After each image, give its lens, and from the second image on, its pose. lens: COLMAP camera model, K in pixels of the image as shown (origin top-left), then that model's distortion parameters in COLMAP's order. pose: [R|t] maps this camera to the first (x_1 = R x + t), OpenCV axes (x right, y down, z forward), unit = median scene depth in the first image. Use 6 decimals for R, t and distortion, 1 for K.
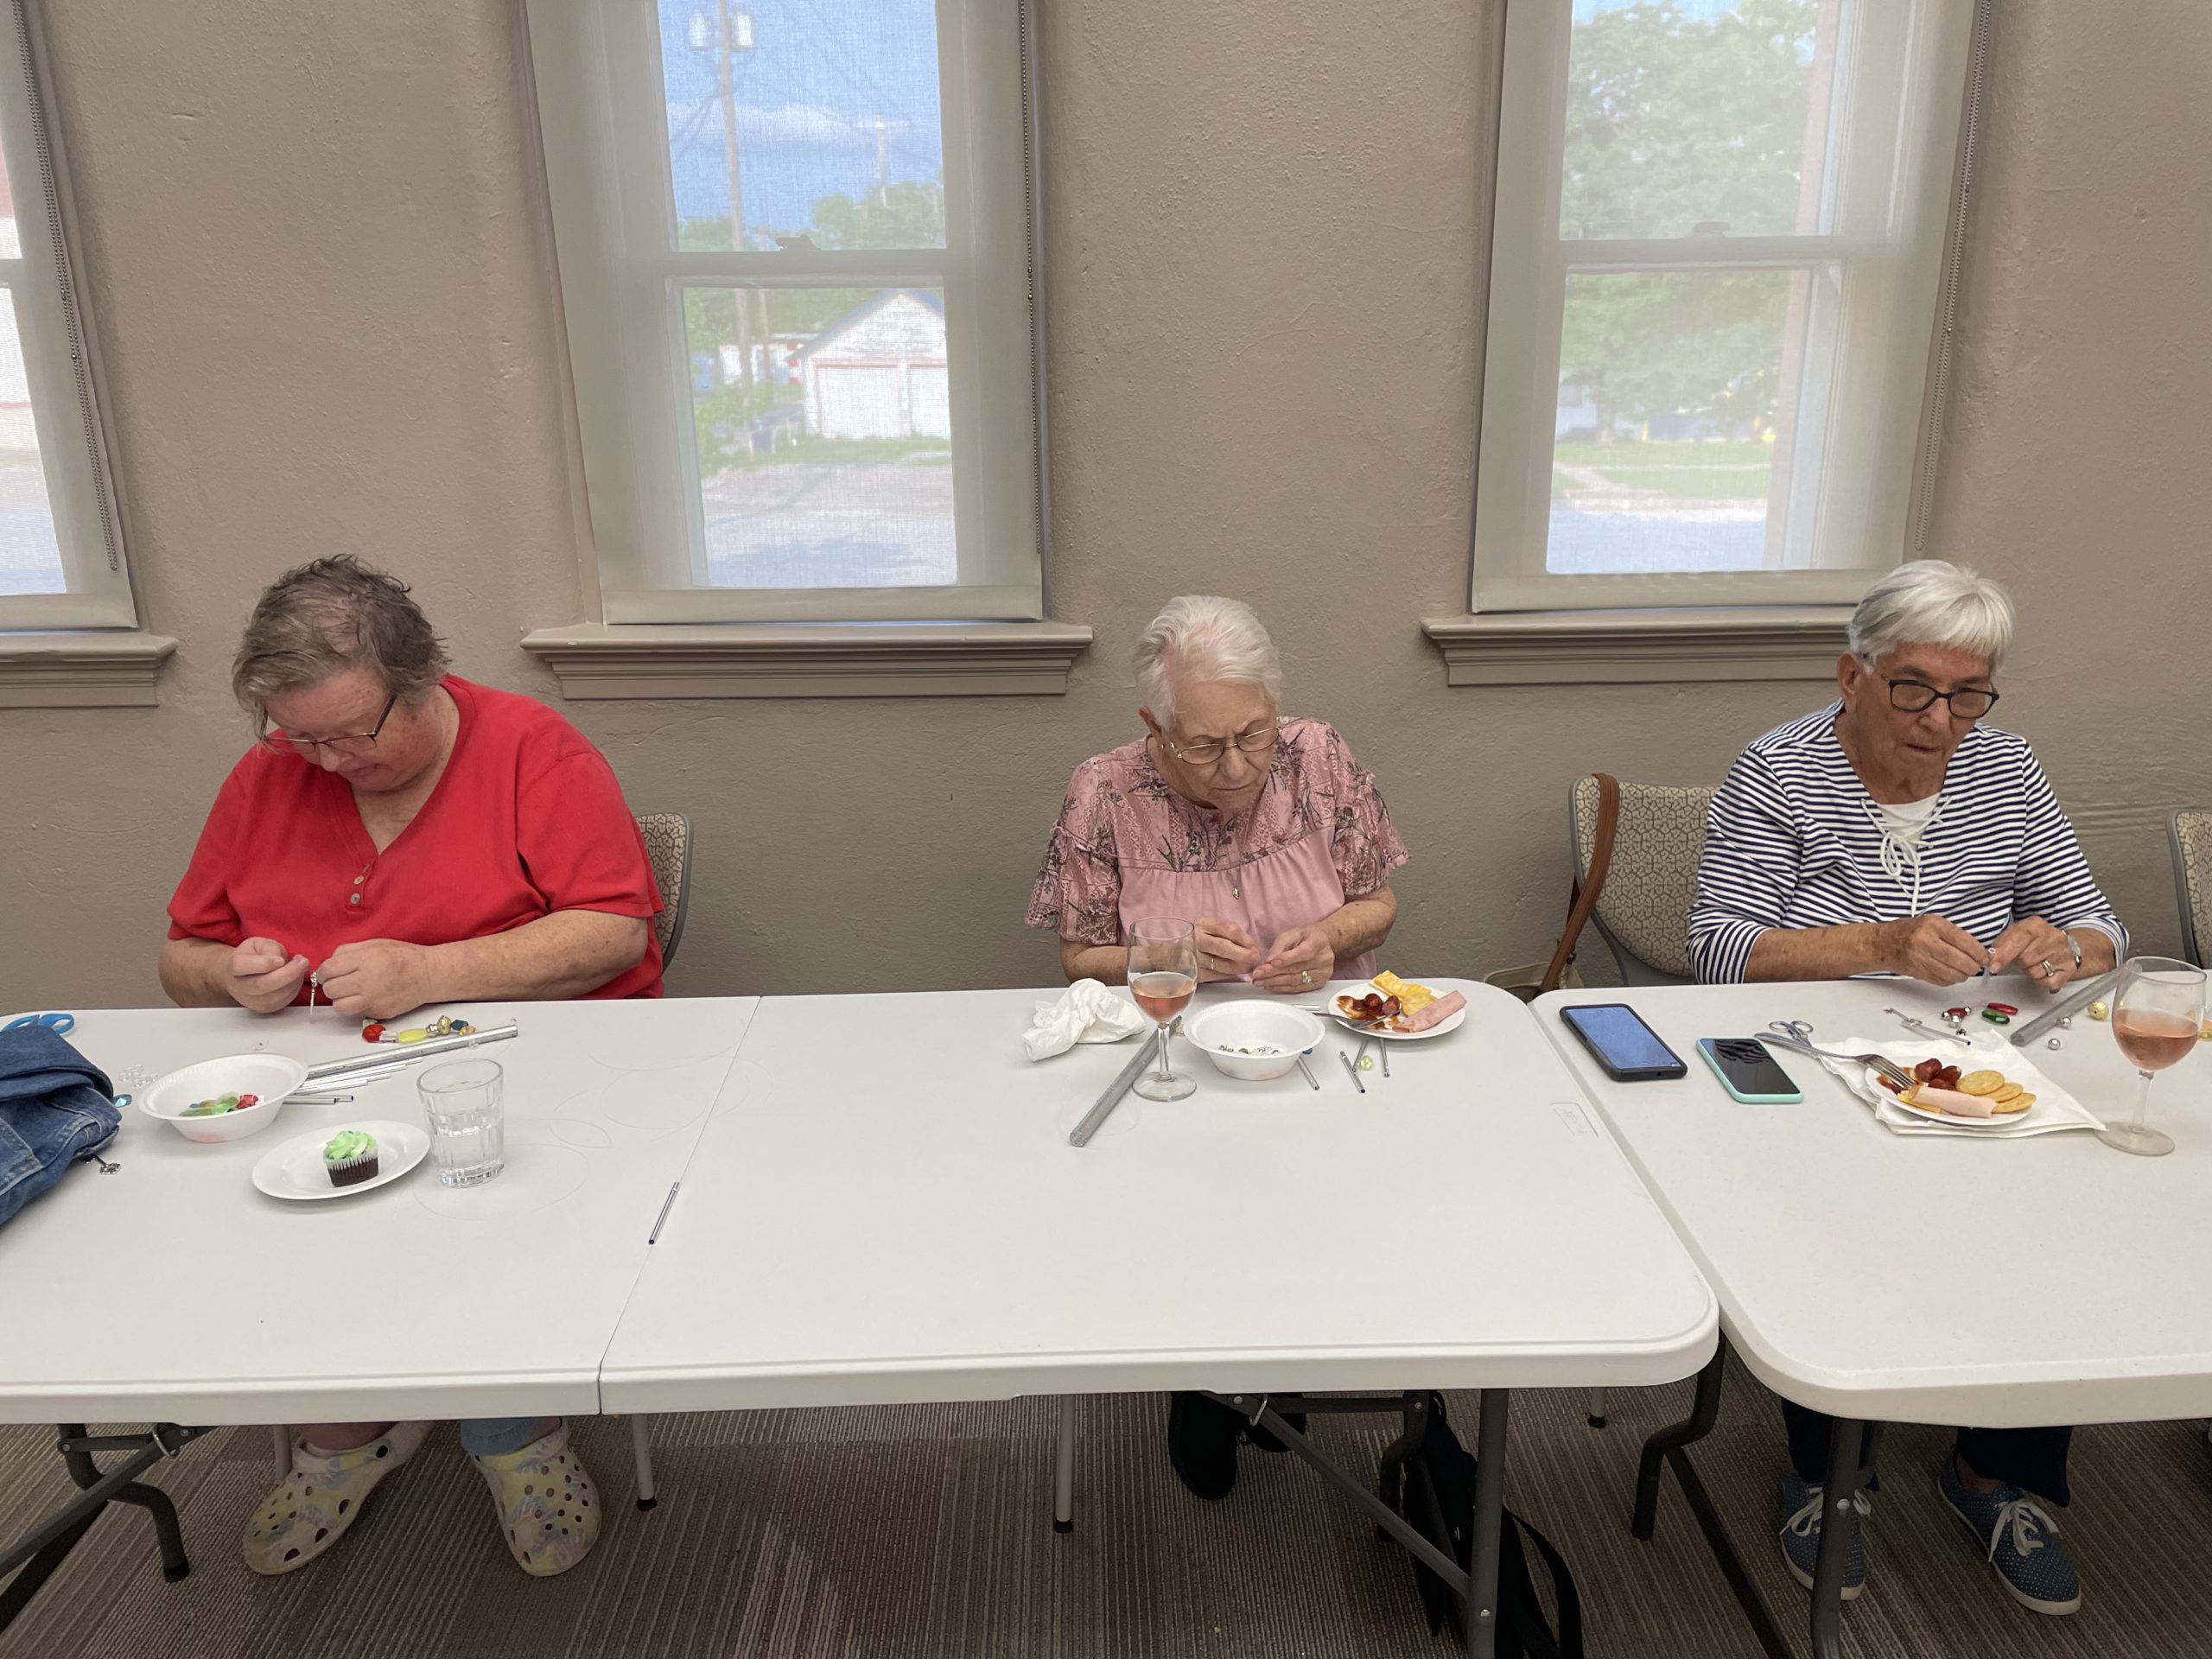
lens RADIAL K [[1693.3, 0, 1106.0], [0, 1693.3, 829.5], [0, 0, 1]] dist [0.090137, -0.098898]
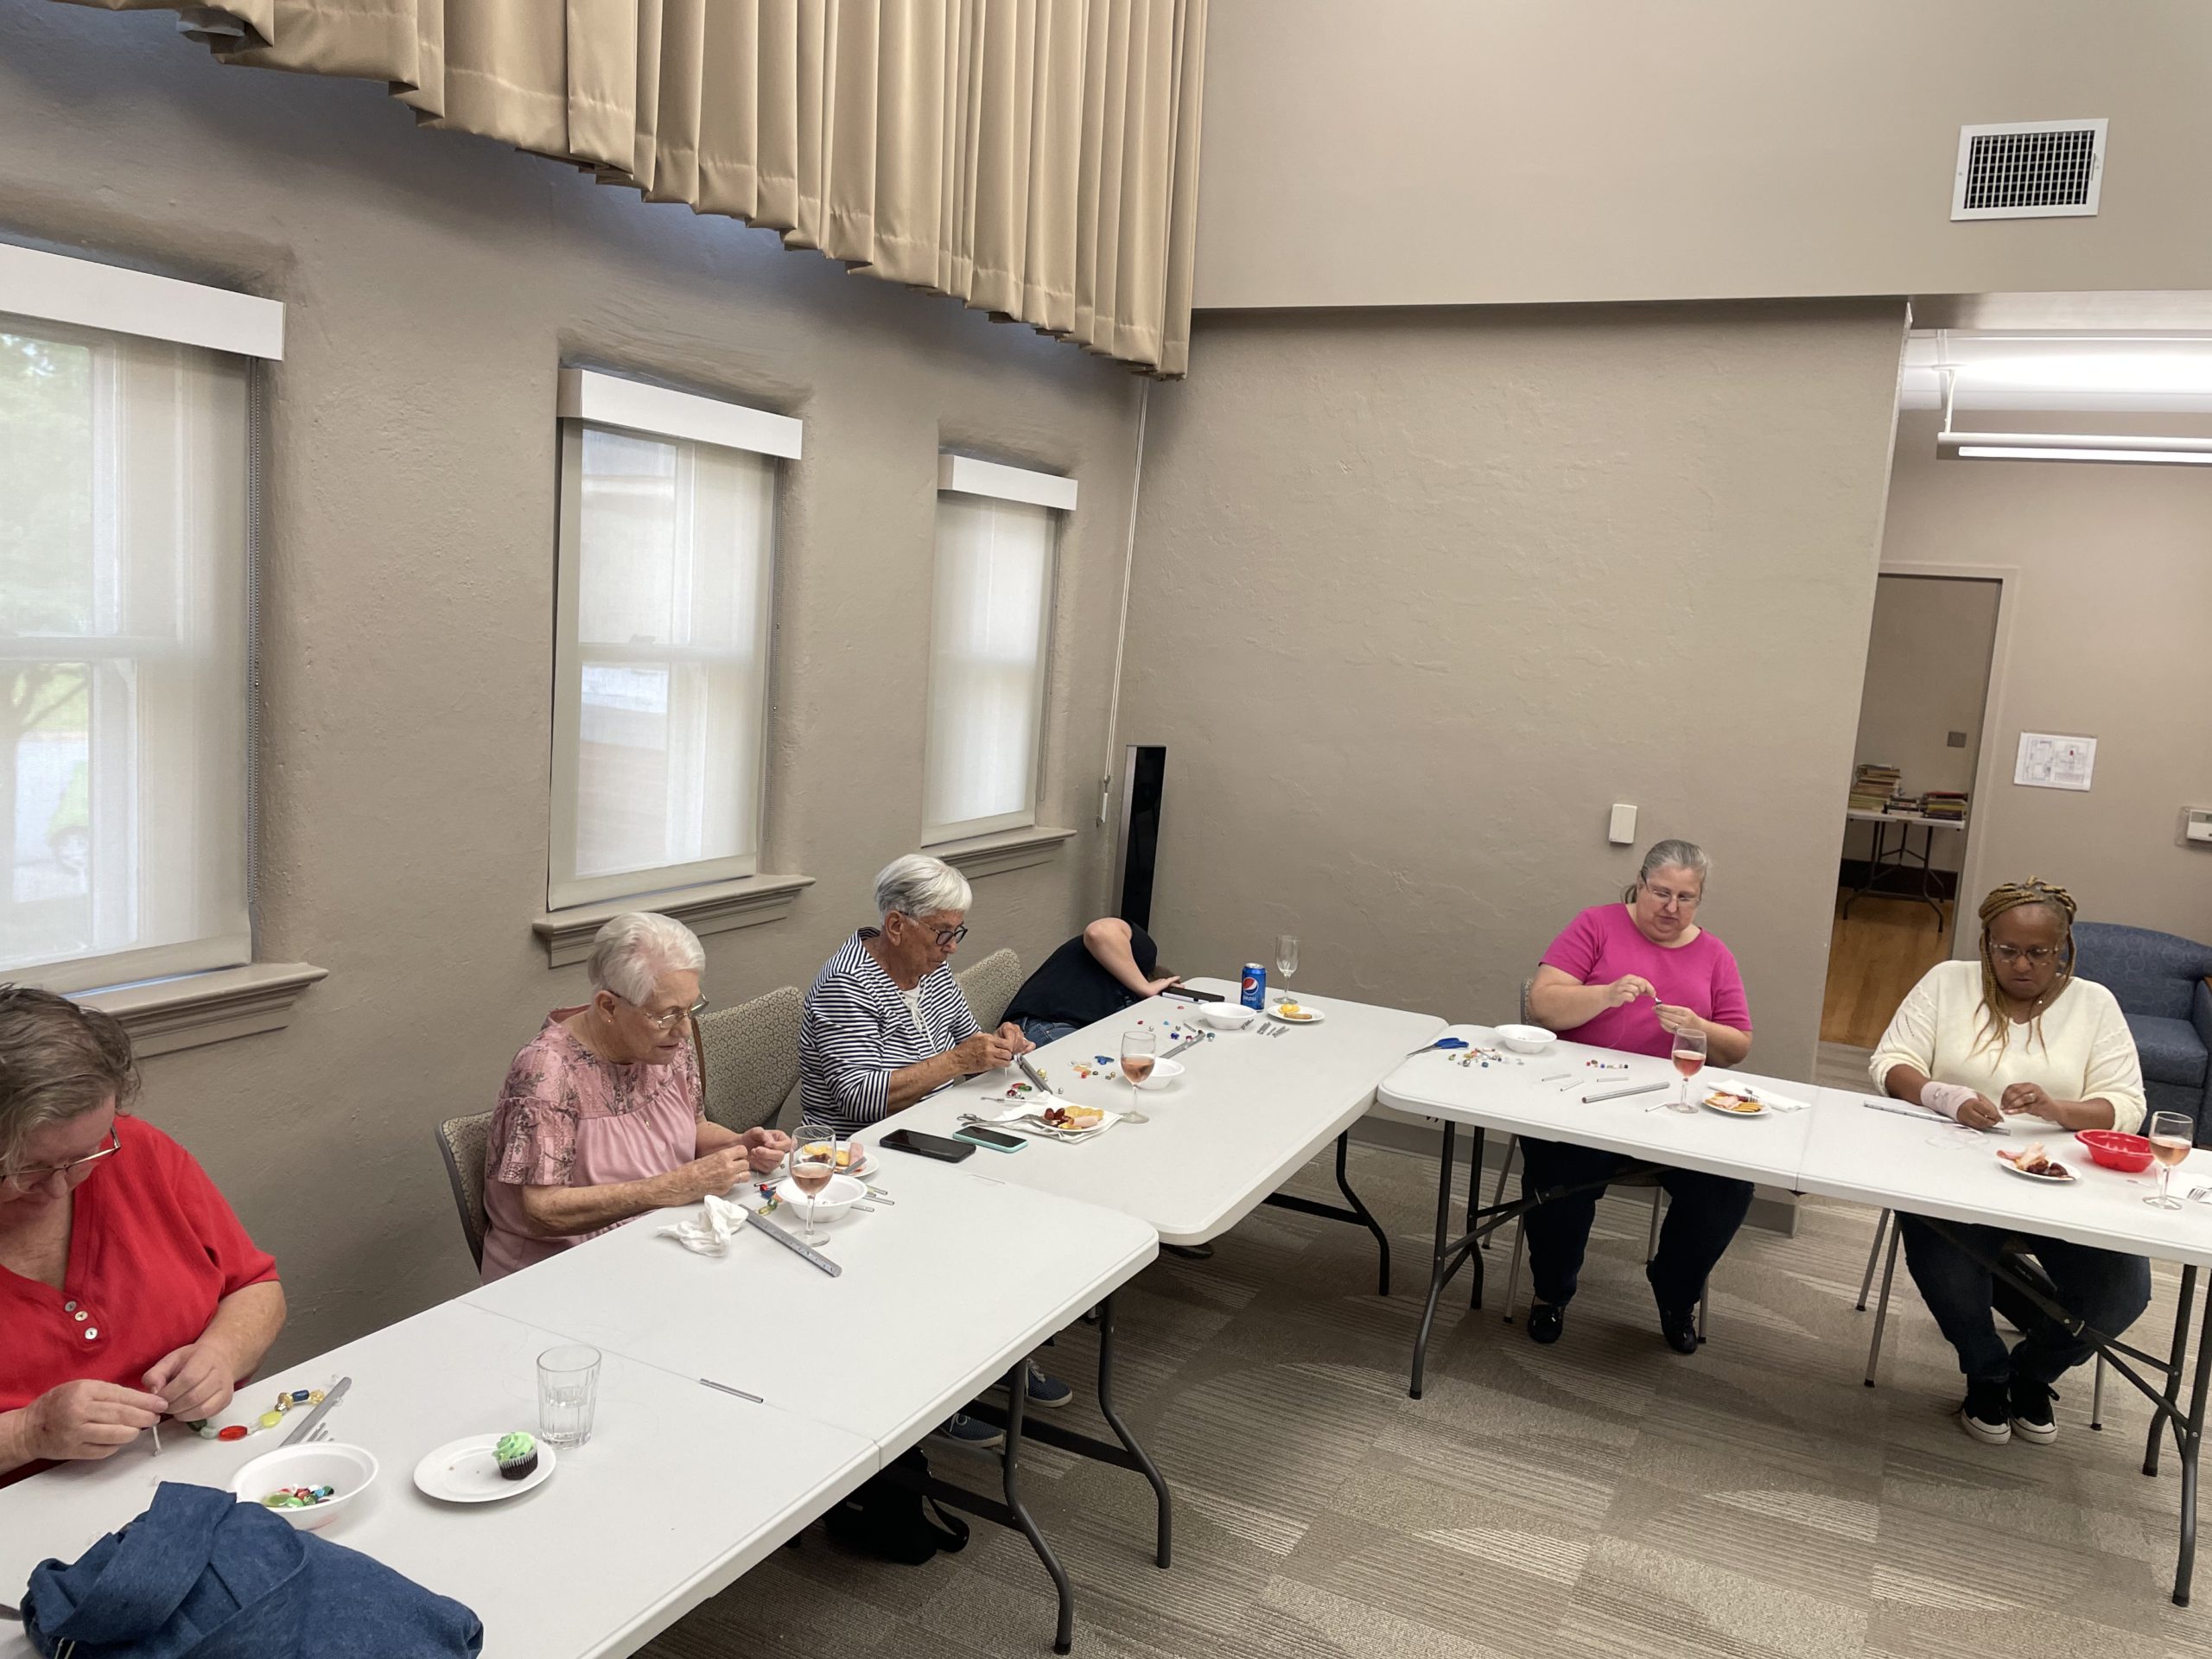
lens RADIAL K [[1693.3, 0, 1106.0], [0, 1693.3, 829.5], [0, 0, 1]] dist [0.090137, -0.098898]
pose [[0.475472, -0.074497, 0.876571, -0.896628], [0.192738, 0.981022, -0.021171, -0.095618], [-0.858358, 0.179015, 0.480807, -0.022255]]
